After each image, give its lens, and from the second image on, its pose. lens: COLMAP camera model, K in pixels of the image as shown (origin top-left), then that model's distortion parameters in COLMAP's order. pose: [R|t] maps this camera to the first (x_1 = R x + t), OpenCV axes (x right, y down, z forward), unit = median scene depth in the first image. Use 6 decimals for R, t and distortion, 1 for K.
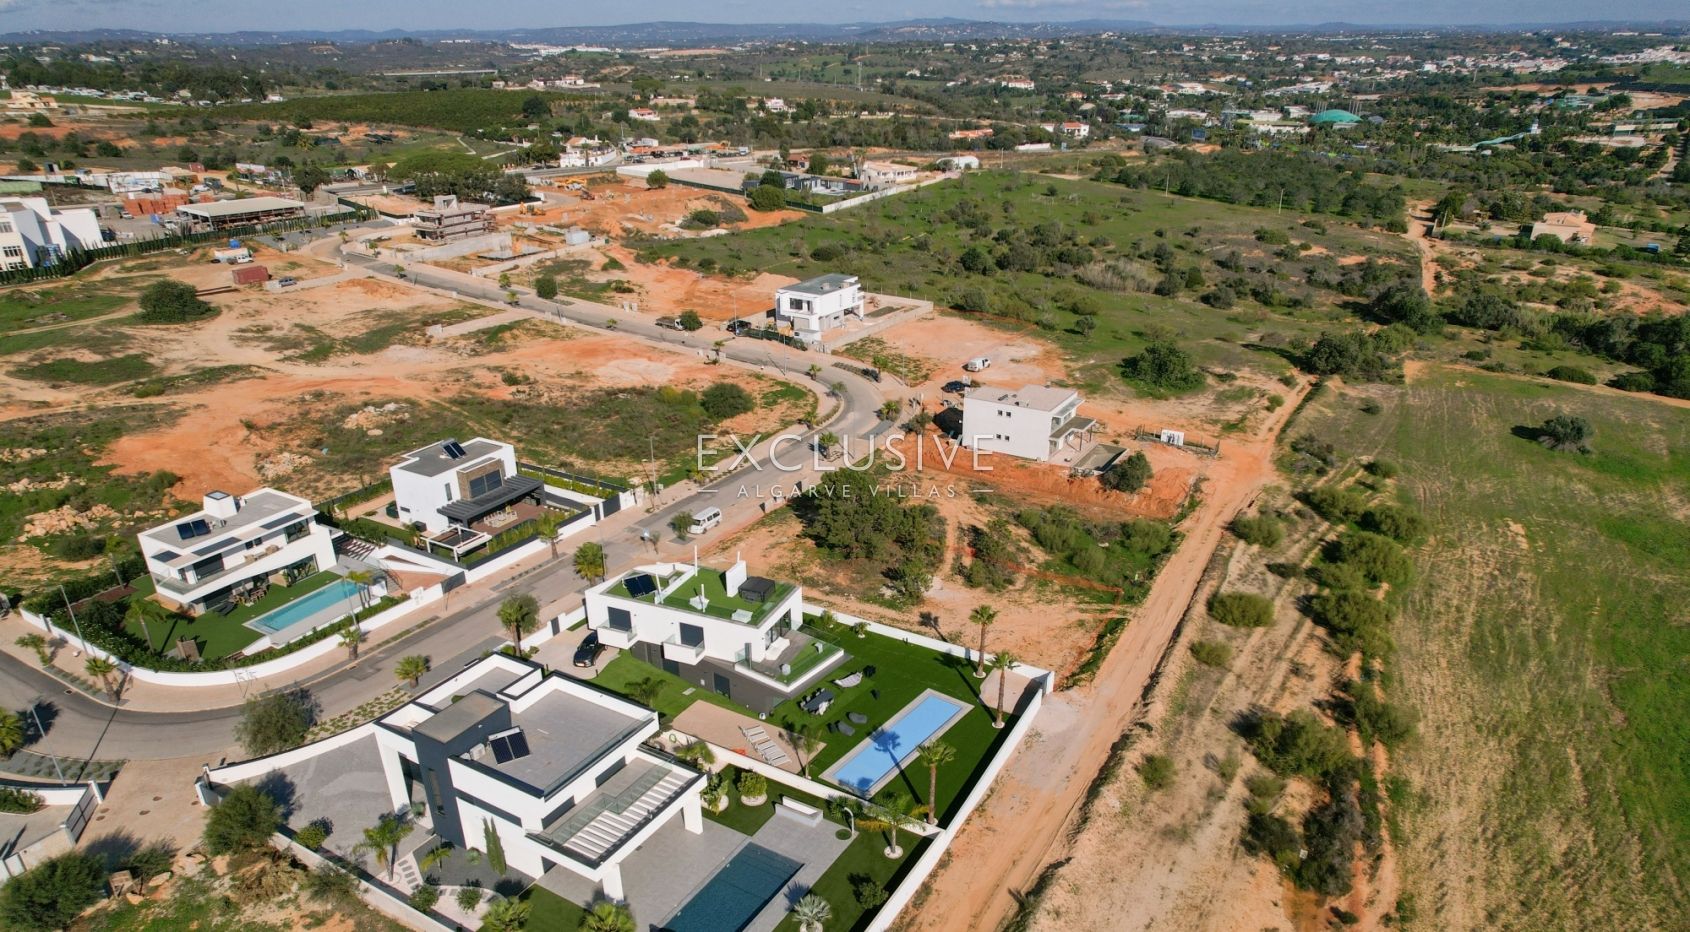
lens RADIAL K [[1080.5, 0, 851.0], [0, 1080.5, 562.0], [0, 0, 1]] dist [-0.069692, 0.064176]
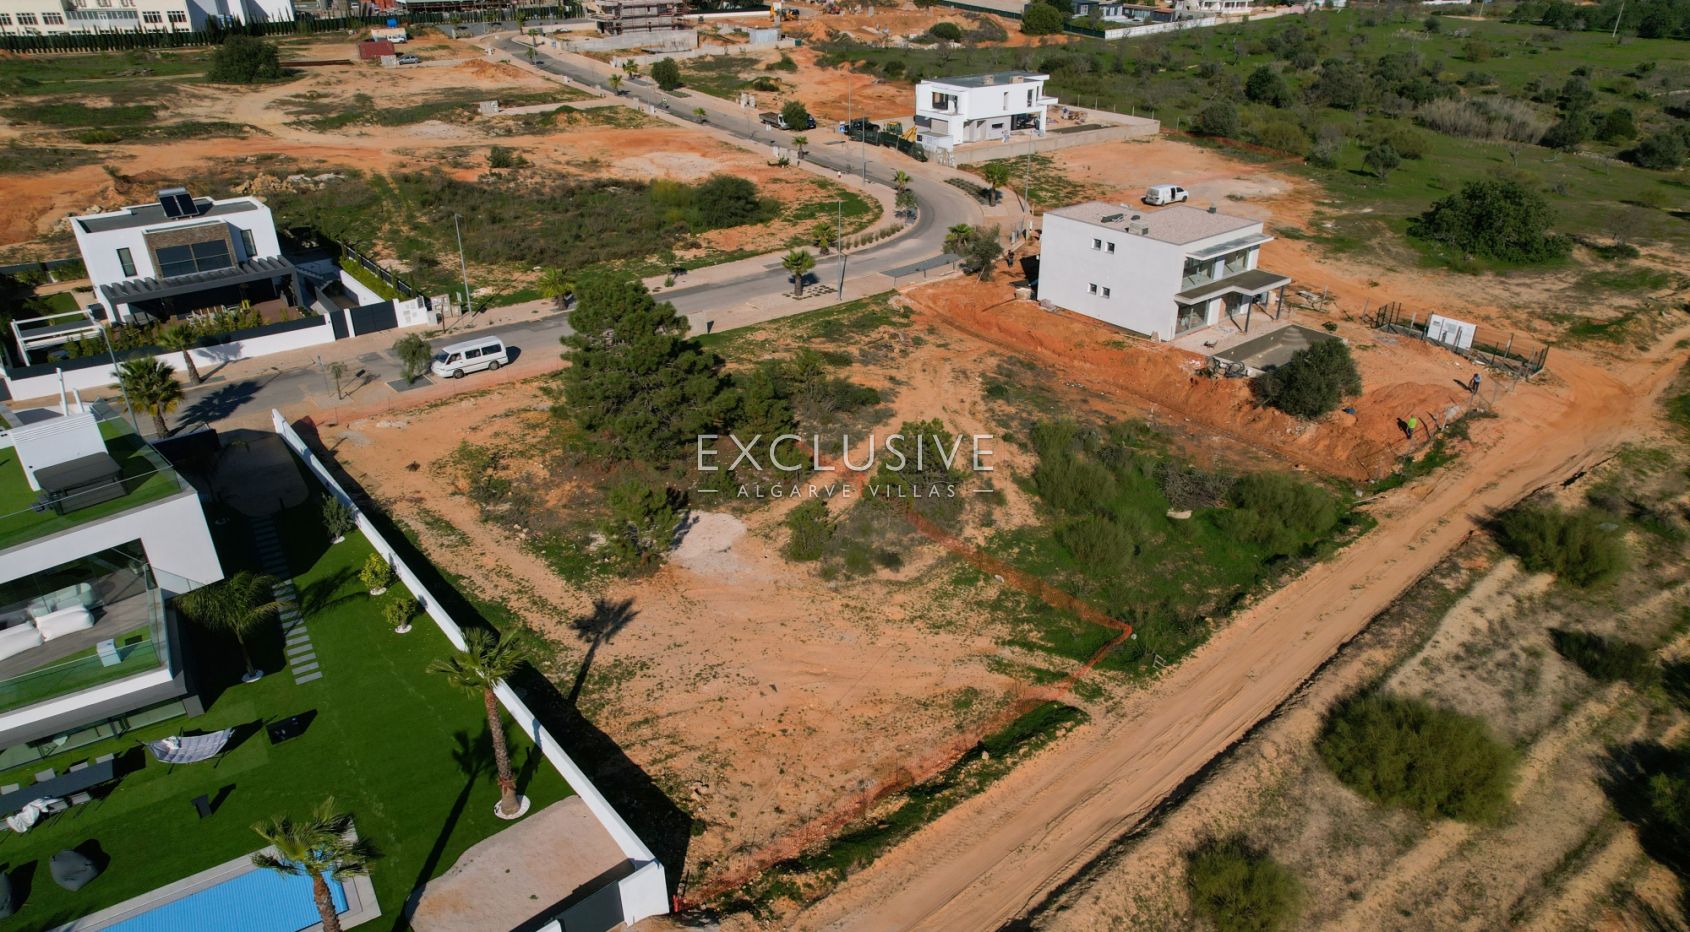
lens RADIAL K [[1083.5, 0, 852.3], [0, 1083.5, 478.0], [0, 0, 1]] dist [-0.076576, 0.071592]
pose [[0.938498, 0.157043, -0.307504, 0.168174], [-0.151337, 0.987569, 0.042474, -0.020556], [0.310352, 0.006676, 0.950598, 0.357934]]
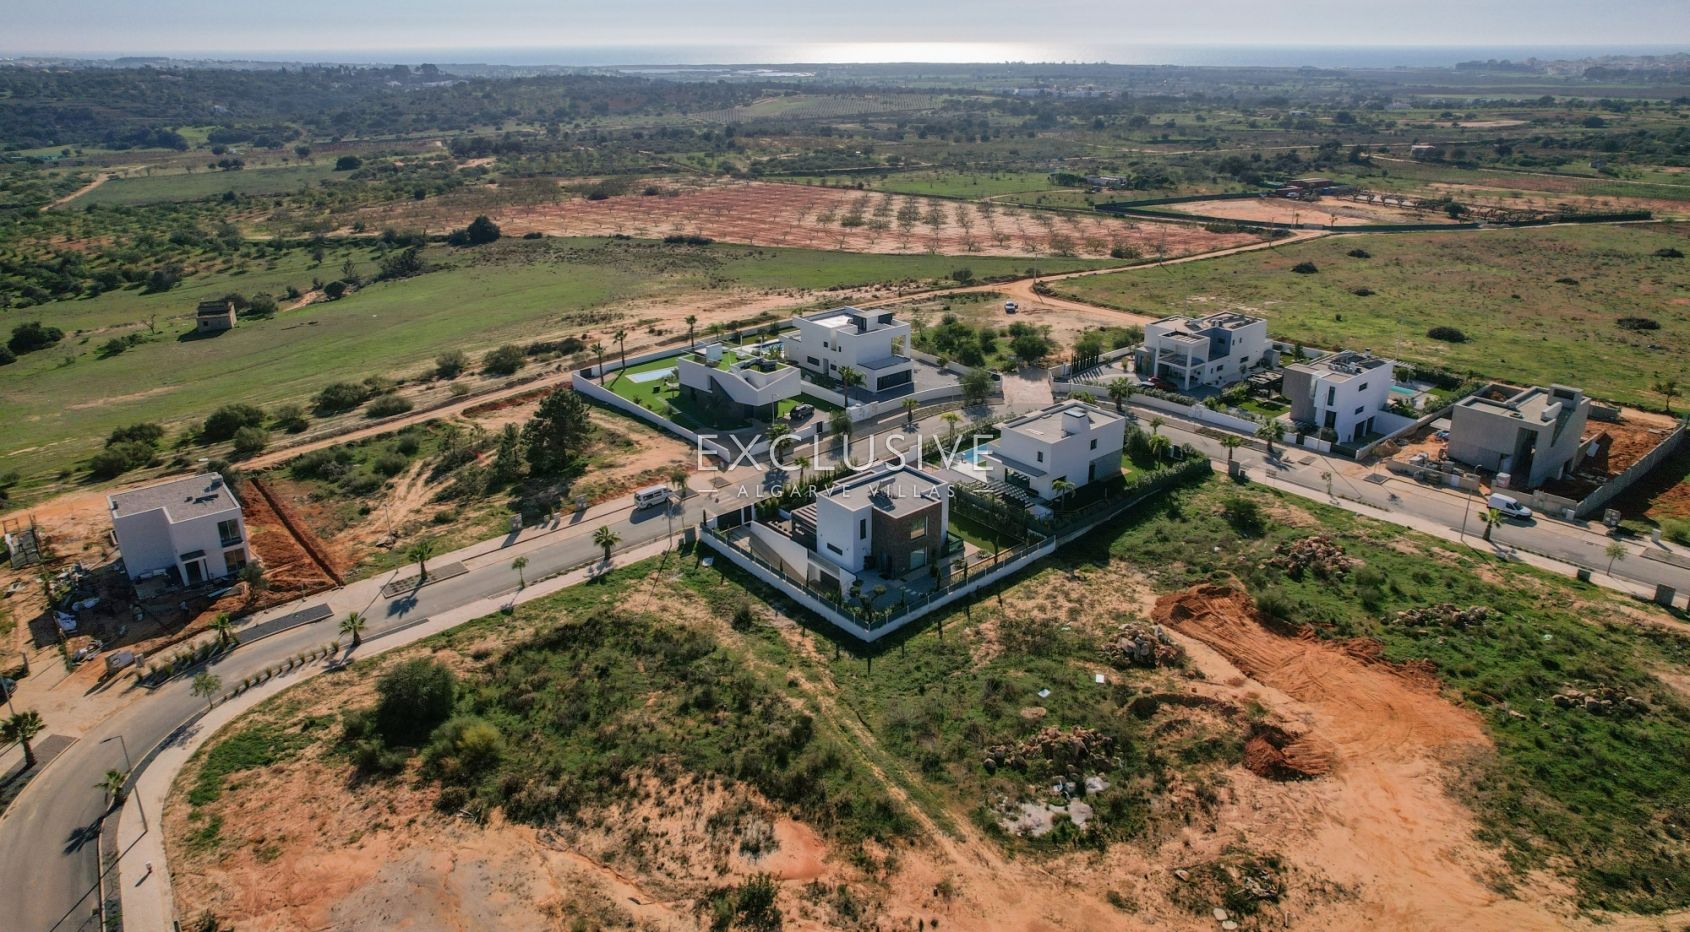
lens RADIAL K [[1083.5, 0, 852.3], [0, 1083.5, 386.9], [0, 0, 1]] dist [-0.076576, 0.071592]
pose [[-0.943426, -0.094643, 0.317789, -0.433351], [0.153777, 0.724218, 0.672206, -0.531767], [-0.293768, 0.683046, -0.668692, 1.076004]]
